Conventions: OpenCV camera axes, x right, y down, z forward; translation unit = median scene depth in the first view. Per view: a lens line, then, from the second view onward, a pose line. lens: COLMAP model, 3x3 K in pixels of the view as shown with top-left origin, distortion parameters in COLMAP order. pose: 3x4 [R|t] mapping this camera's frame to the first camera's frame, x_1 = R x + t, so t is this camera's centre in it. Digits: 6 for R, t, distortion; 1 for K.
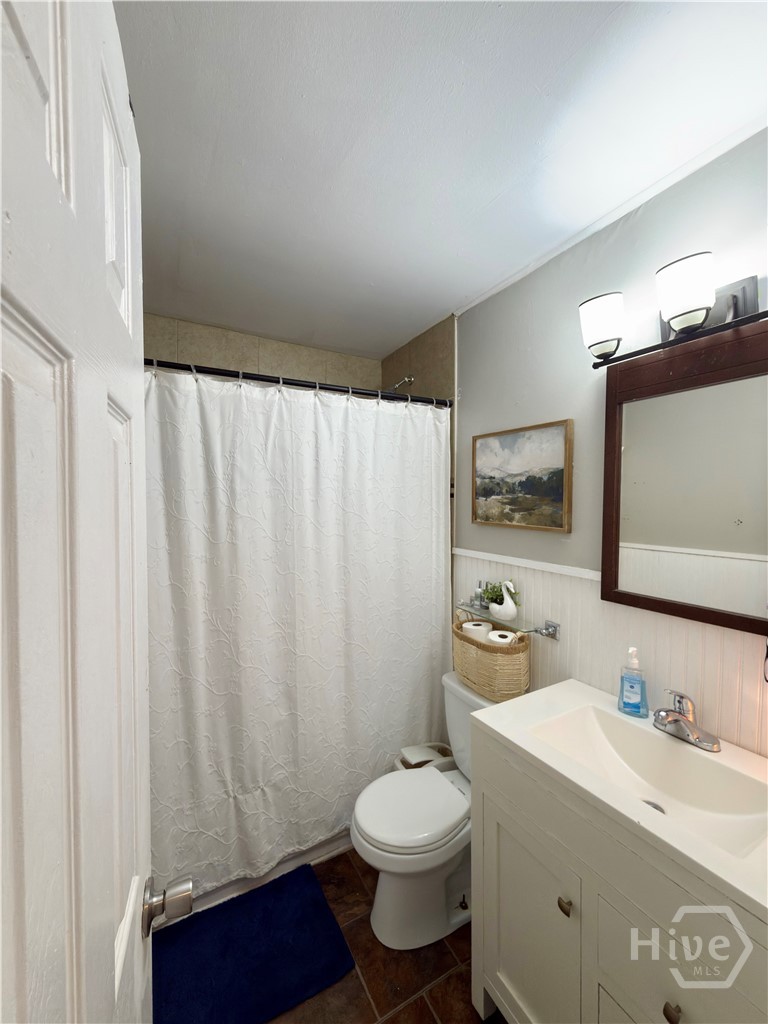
lens RADIAL K [[406.5, 0, 384.0], [0, 406.5, 512.0], [0, 0, 1]] dist [-0.003146, -0.000074]
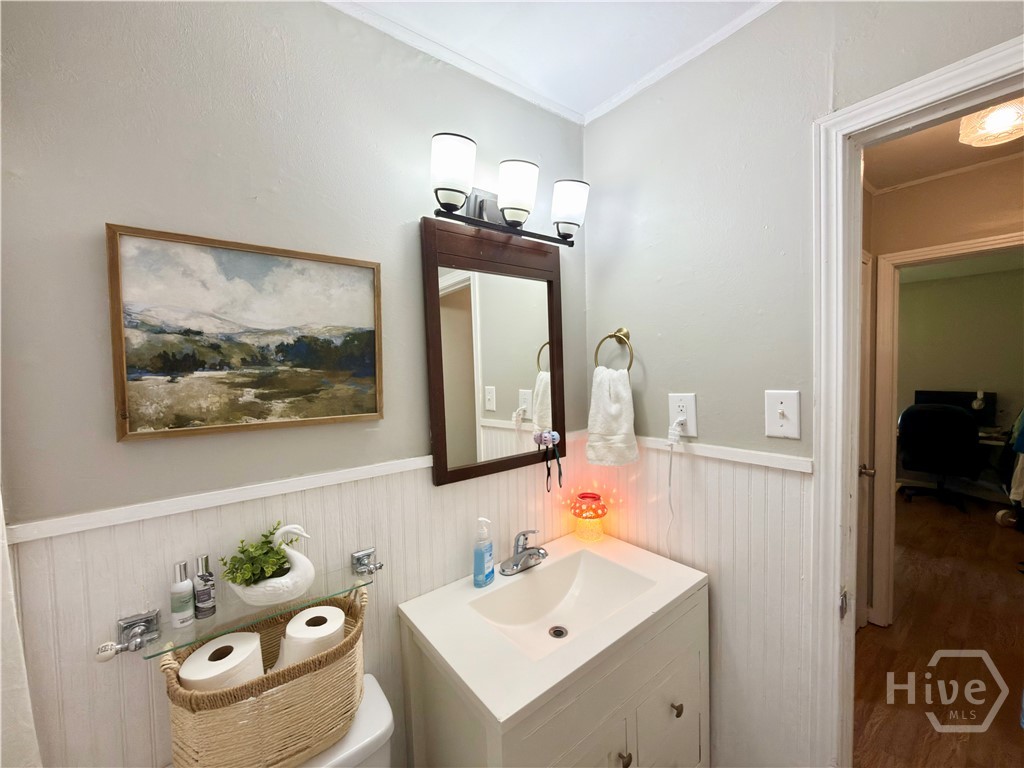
lens RADIAL K [[406.5, 0, 512.0], [0, 406.5, 384.0], [0, 0, 1]] dist [-0.003146, -0.000074]
pose [[-0.150040, -0.045665, 0.987625, -0.268069], [0.053423, 0.997099, 0.054219, -0.033065], [-0.987236, 0.060897, -0.147165, 0.755572]]
